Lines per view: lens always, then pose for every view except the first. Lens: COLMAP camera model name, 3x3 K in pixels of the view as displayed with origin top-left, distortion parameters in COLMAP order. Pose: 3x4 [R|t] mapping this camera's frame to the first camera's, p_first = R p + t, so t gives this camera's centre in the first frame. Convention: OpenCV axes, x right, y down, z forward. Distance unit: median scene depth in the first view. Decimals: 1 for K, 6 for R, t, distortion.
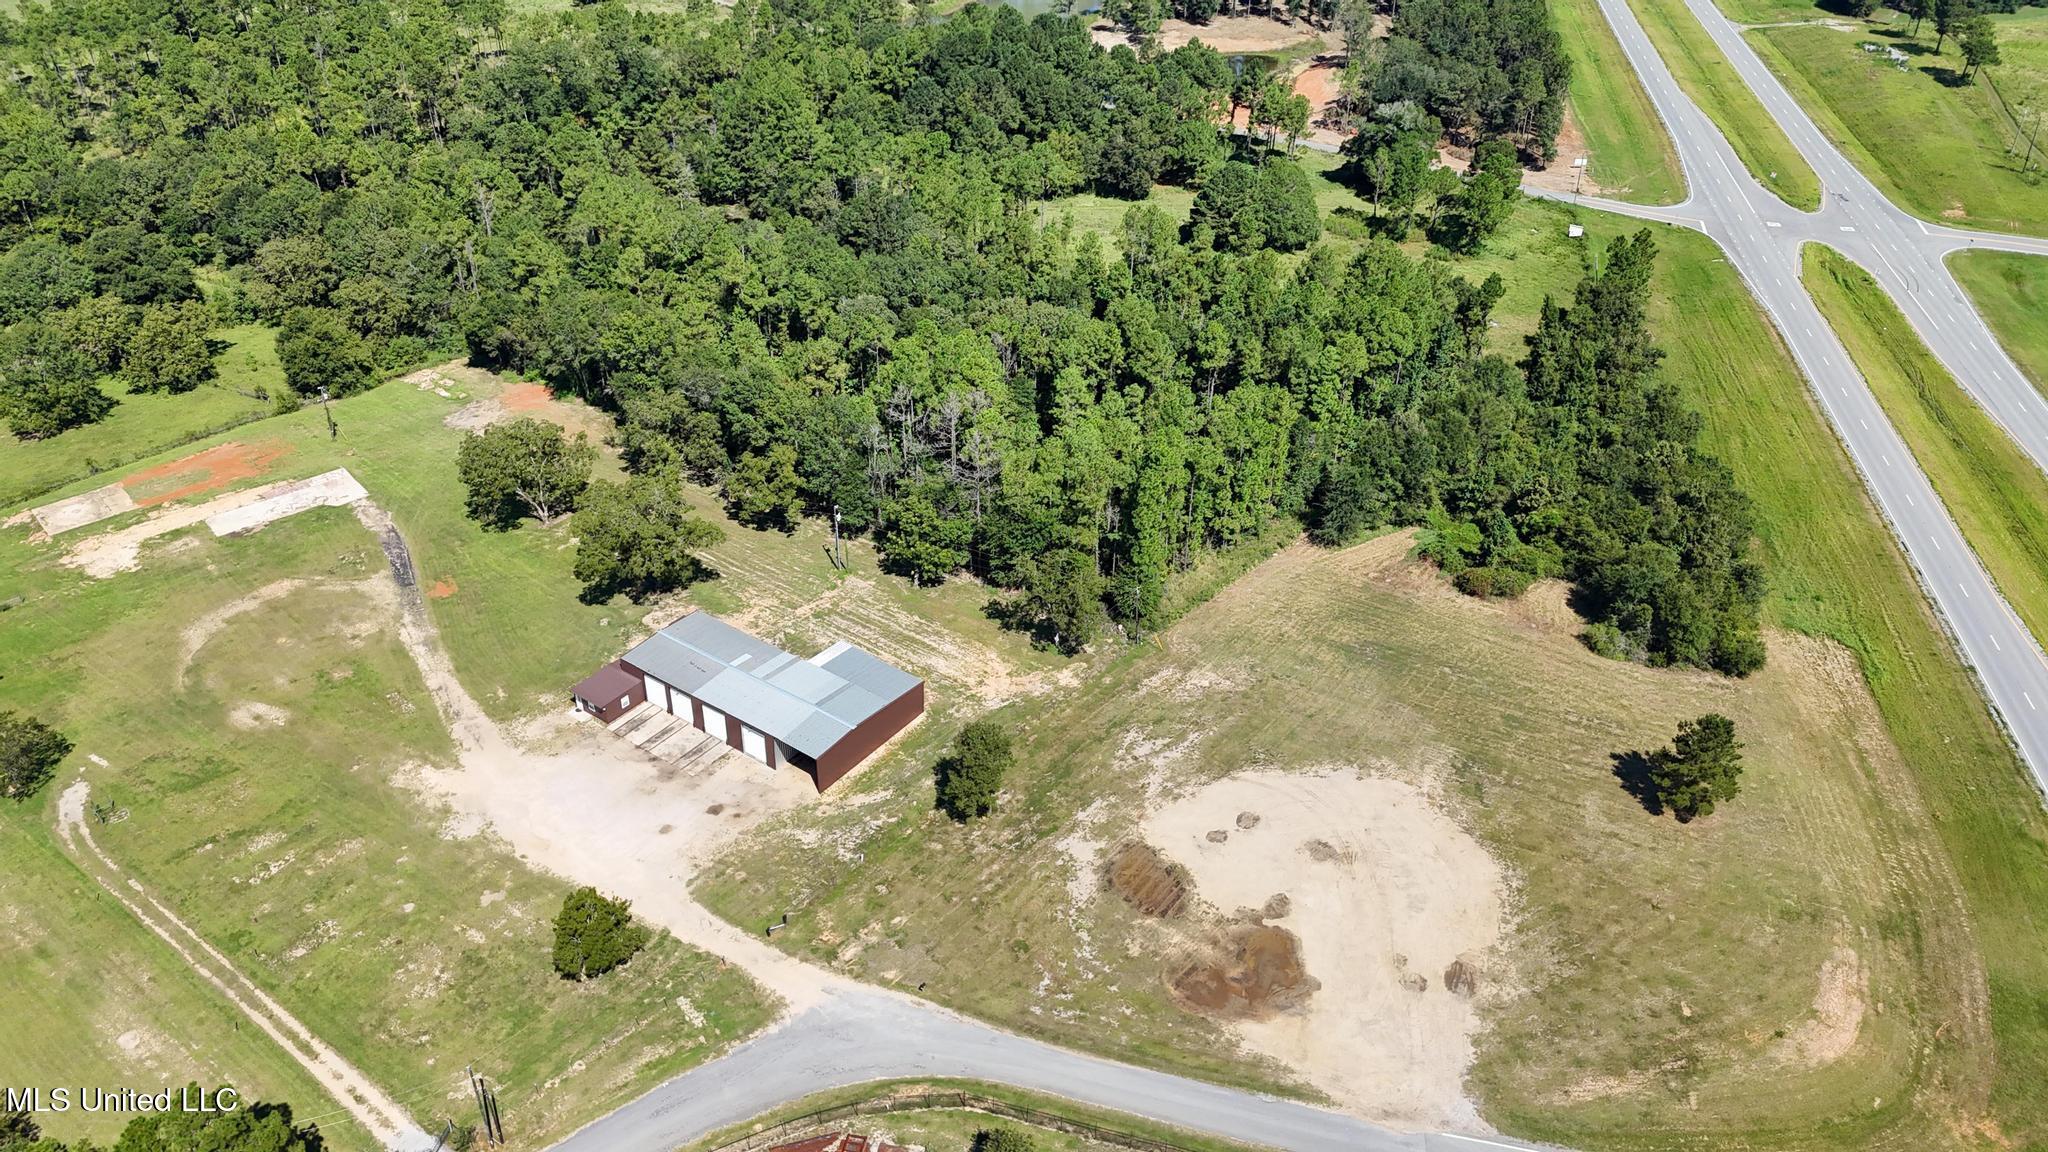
lens RADIAL K [[1507.5, 0, 1024.0], [0, 1507.5, 576.0], [0, 0, 1]] dist [0.069564, -0.058956]
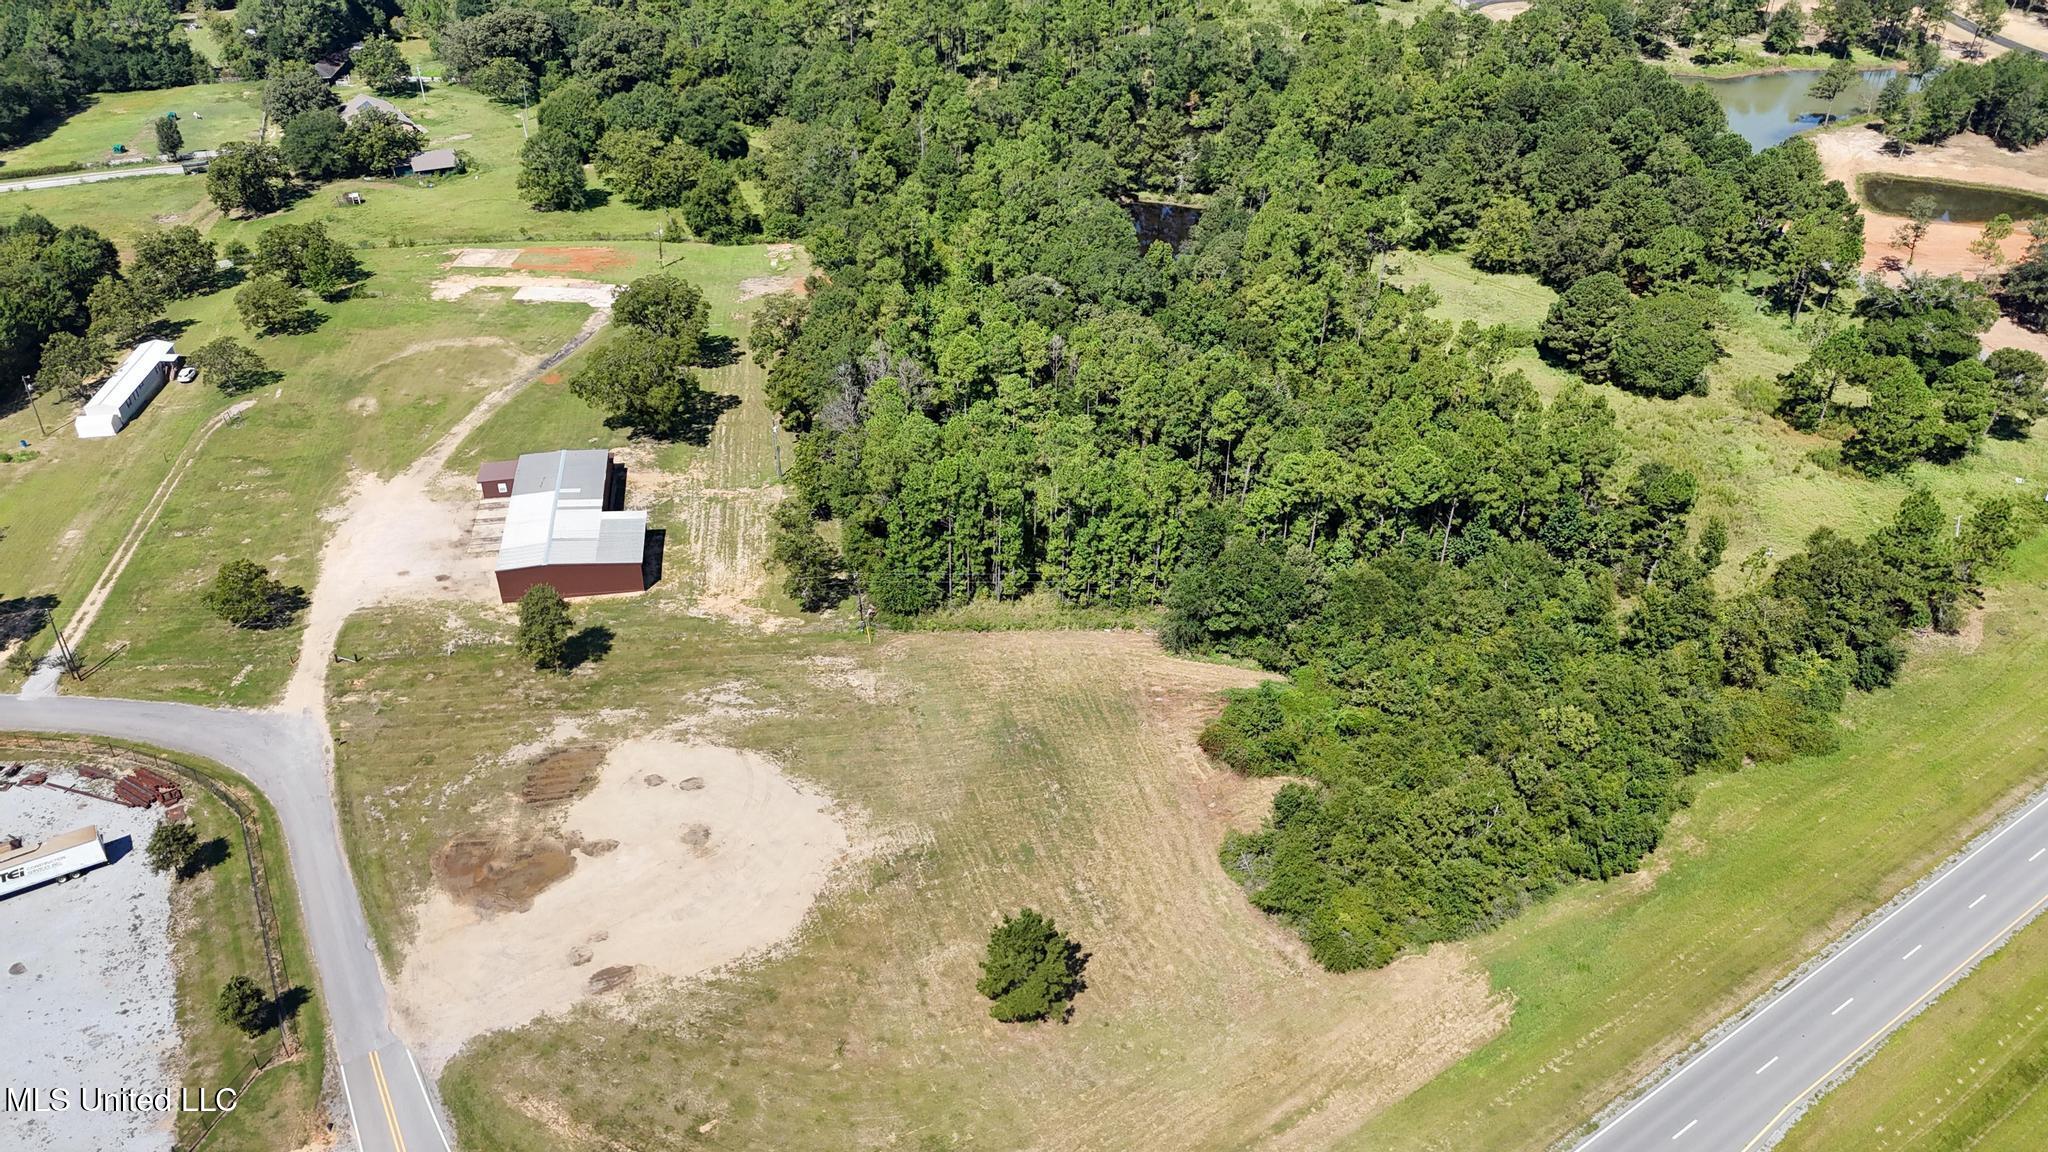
lens RADIAL K [[1507.5, 0, 1024.0], [0, 1507.5, 576.0], [0, 0, 1]] dist [0.069564, -0.058956]
pose [[0.716156, 0.381423, -0.584497, 0.832336], [-0.384999, 0.914413, 0.124994, -0.178376], [0.582147, 0.135516, 0.801711, 0.276304]]
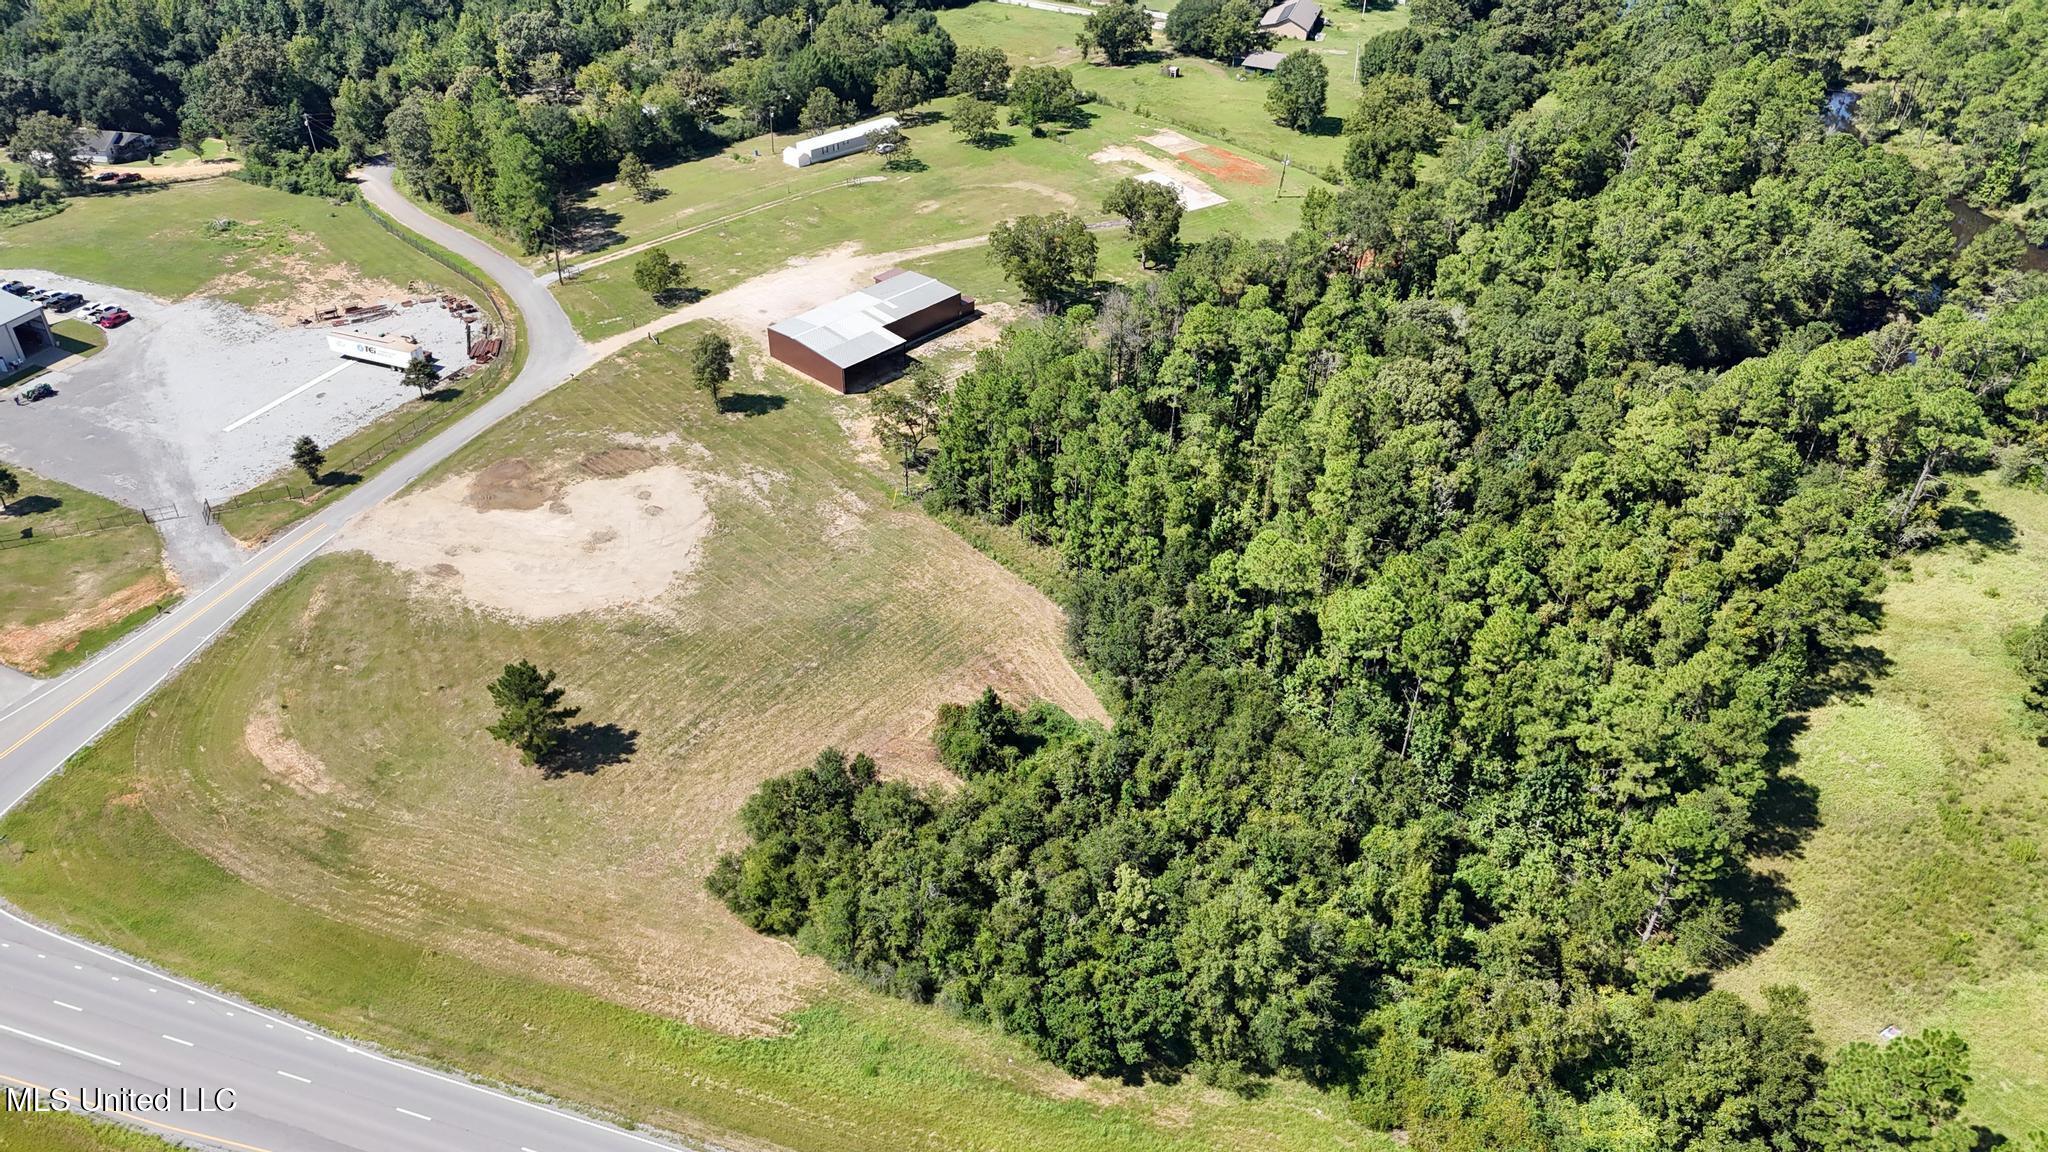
lens RADIAL K [[1507.5, 0, 1024.0], [0, 1507.5, 576.0], [0, 0, 1]] dist [0.069564, -0.058956]
pose [[-0.129559, 0.567472, -0.813136, 1.131387], [-0.554338, 0.638478, 0.533906, -0.630407], [0.822146, 0.519924, 0.231851, 0.959082]]
